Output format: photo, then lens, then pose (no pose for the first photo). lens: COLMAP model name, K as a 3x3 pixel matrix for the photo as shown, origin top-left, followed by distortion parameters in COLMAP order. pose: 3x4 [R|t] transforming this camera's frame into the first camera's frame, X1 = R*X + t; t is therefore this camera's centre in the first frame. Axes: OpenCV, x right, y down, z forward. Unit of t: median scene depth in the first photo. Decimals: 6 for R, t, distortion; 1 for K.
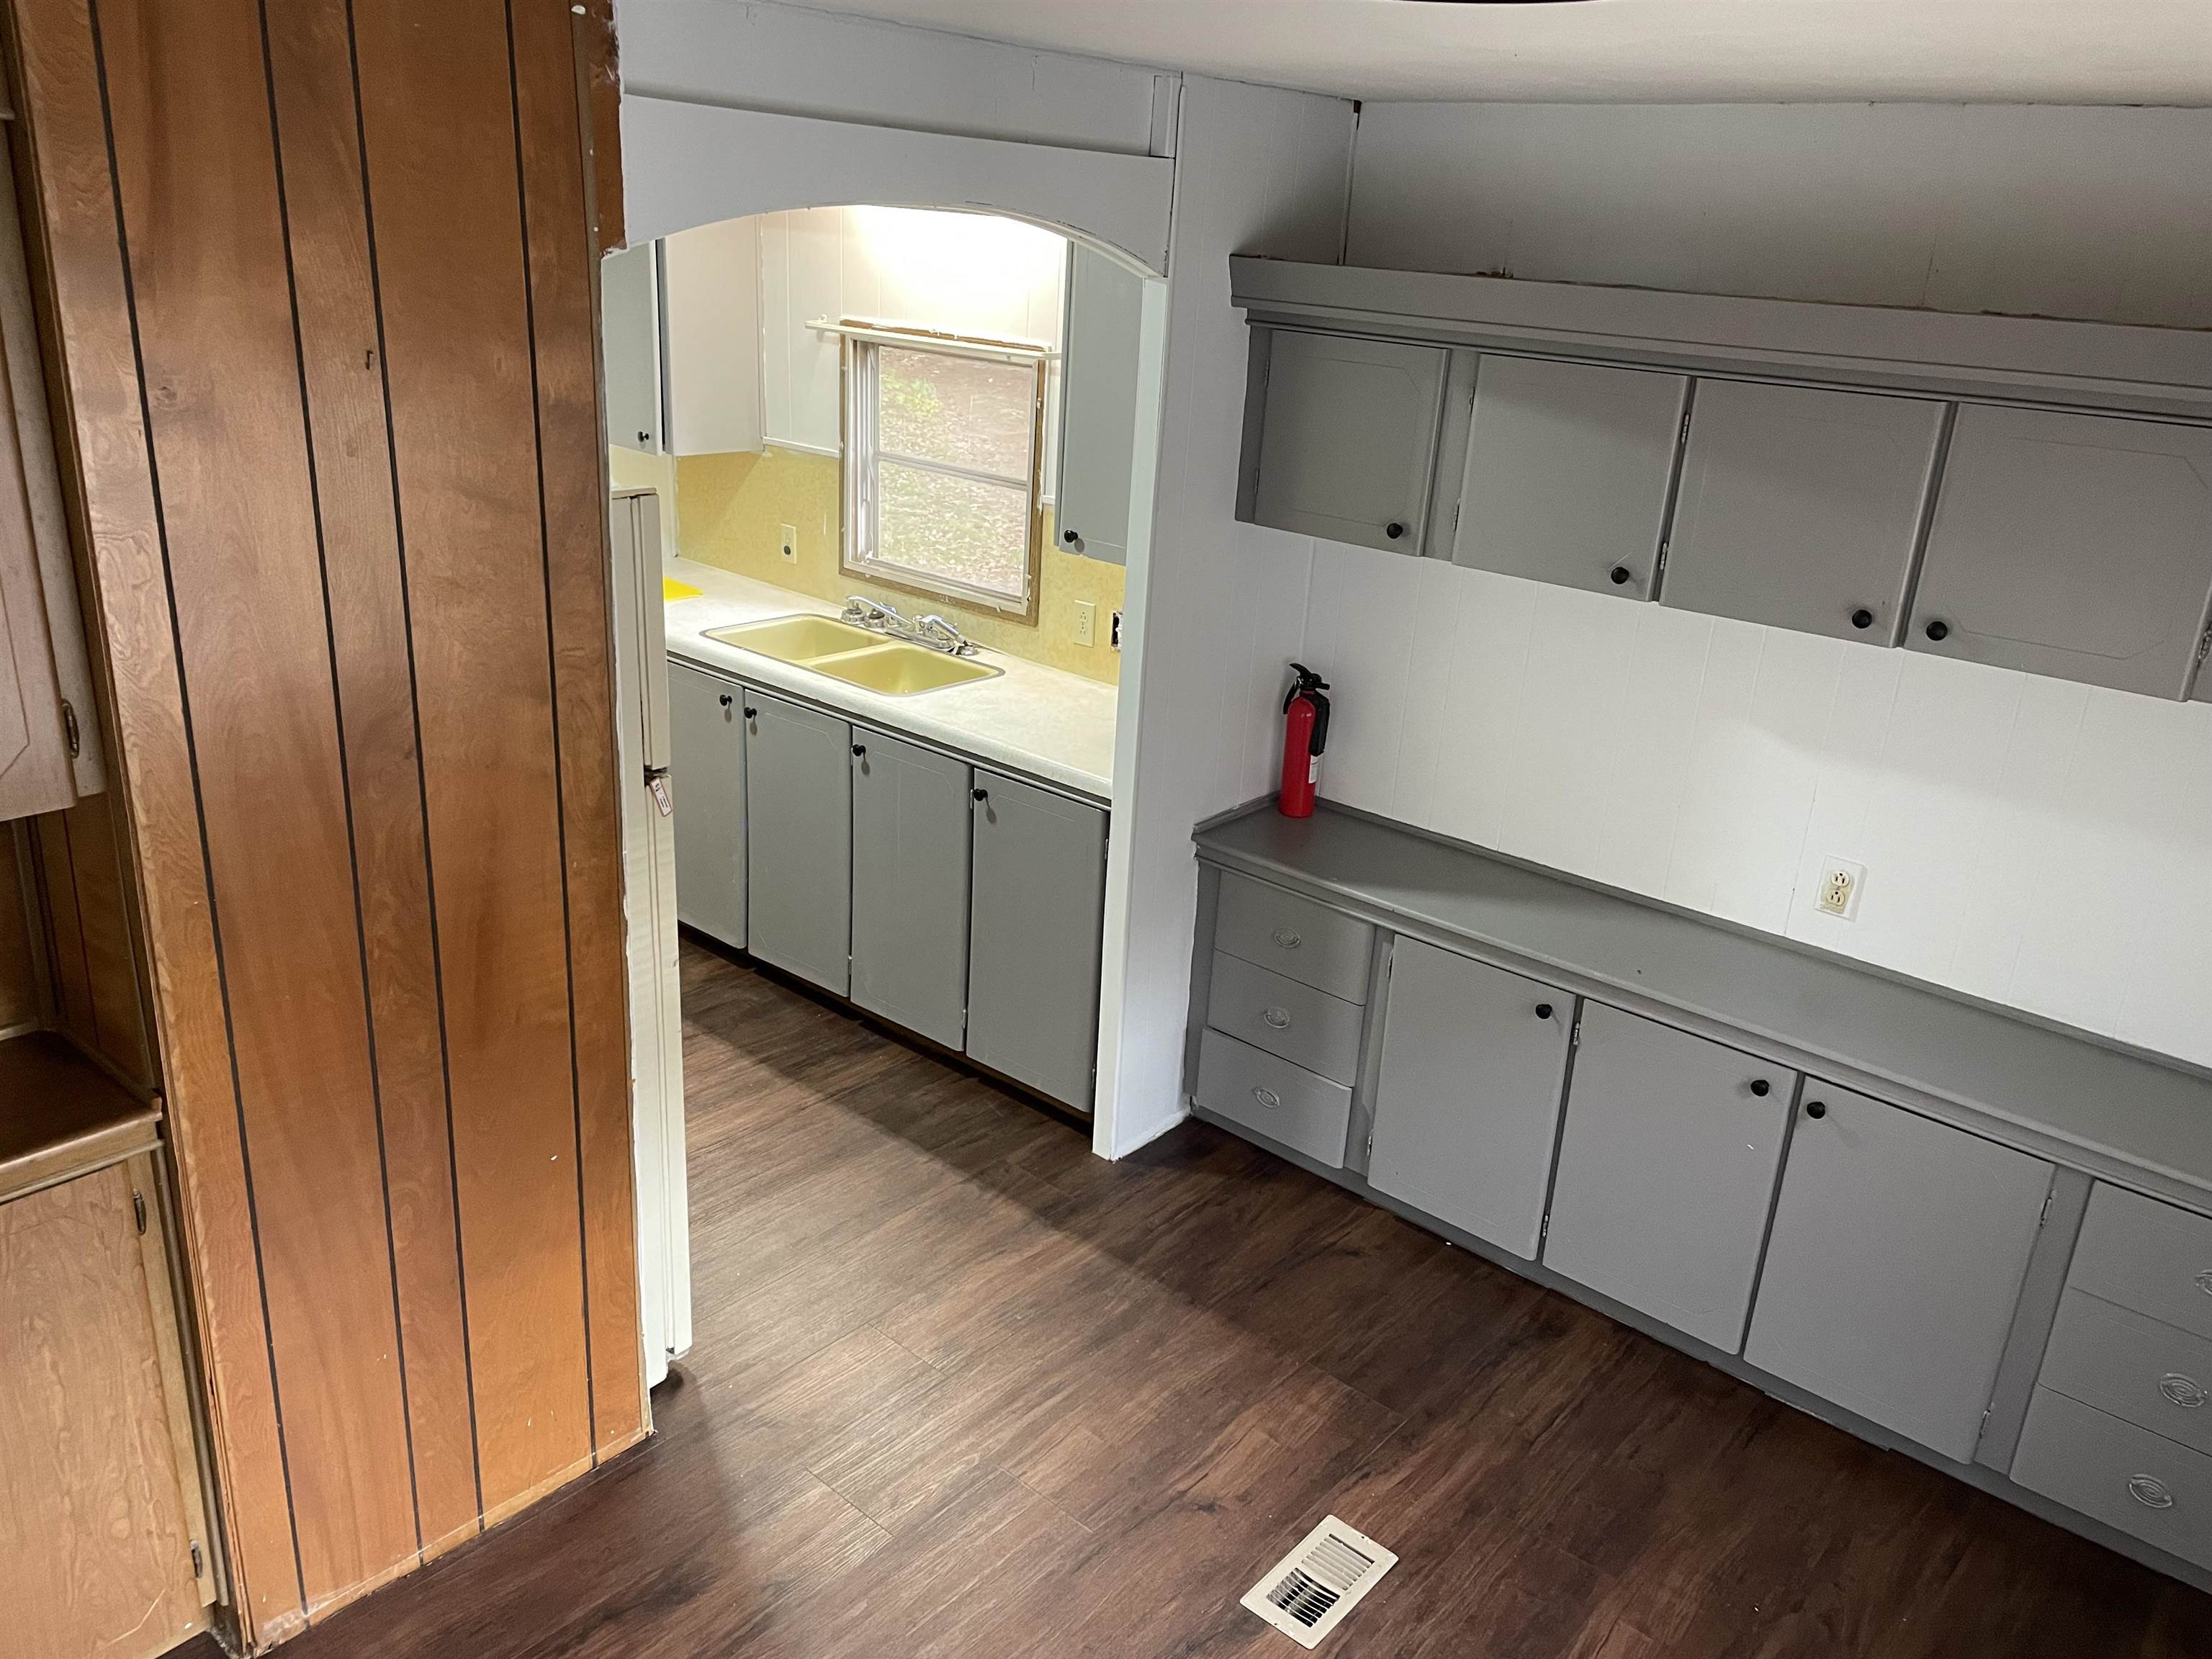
lens RADIAL K [[1638.2, 0, 1116.3], [0, 1638.2, 829.7], [0, 0, 1]] dist [0.086309, -0.124679]
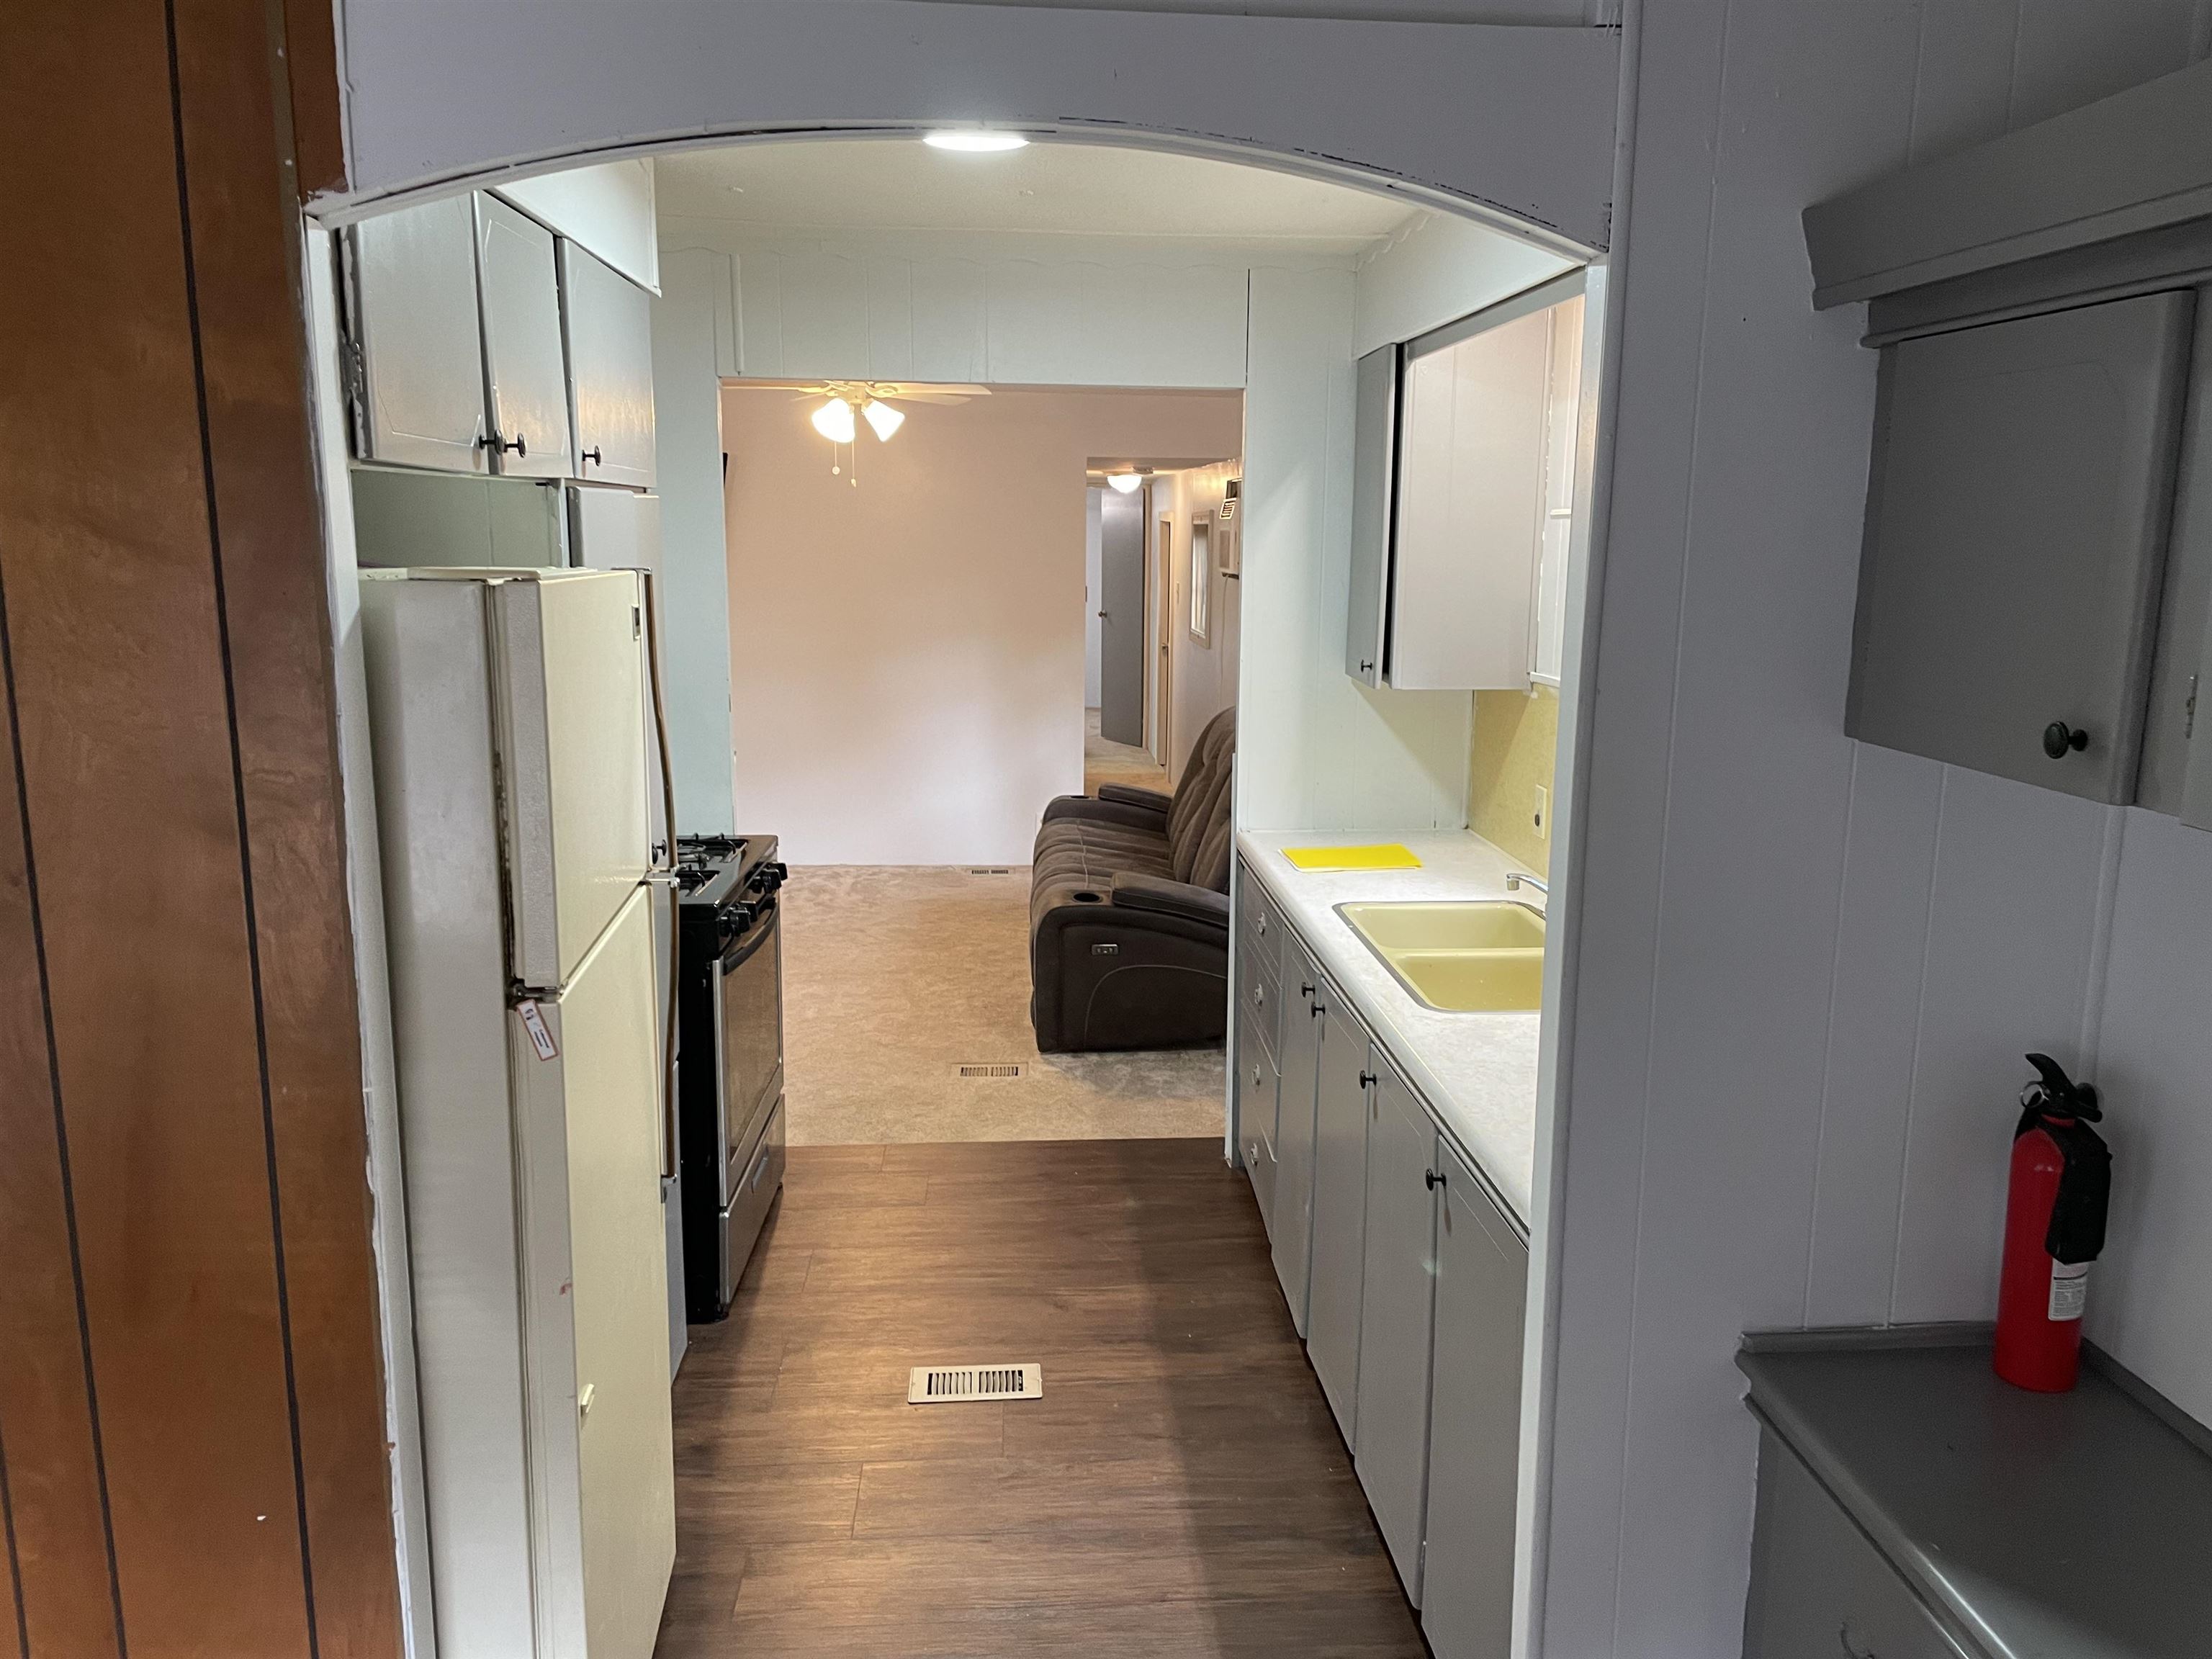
lens RADIAL K [[1638.2, 0, 1116.3], [0, 1638.2, 829.7], [0, 0, 1]] dist [0.086309, -0.124679]
pose [[0.708105, 0.074815, -0.702133, 0.290829], [-0.216677, 0.969419, -0.115225, -0.059544], [0.672040, 0.233728, 0.702661, 0.544178]]
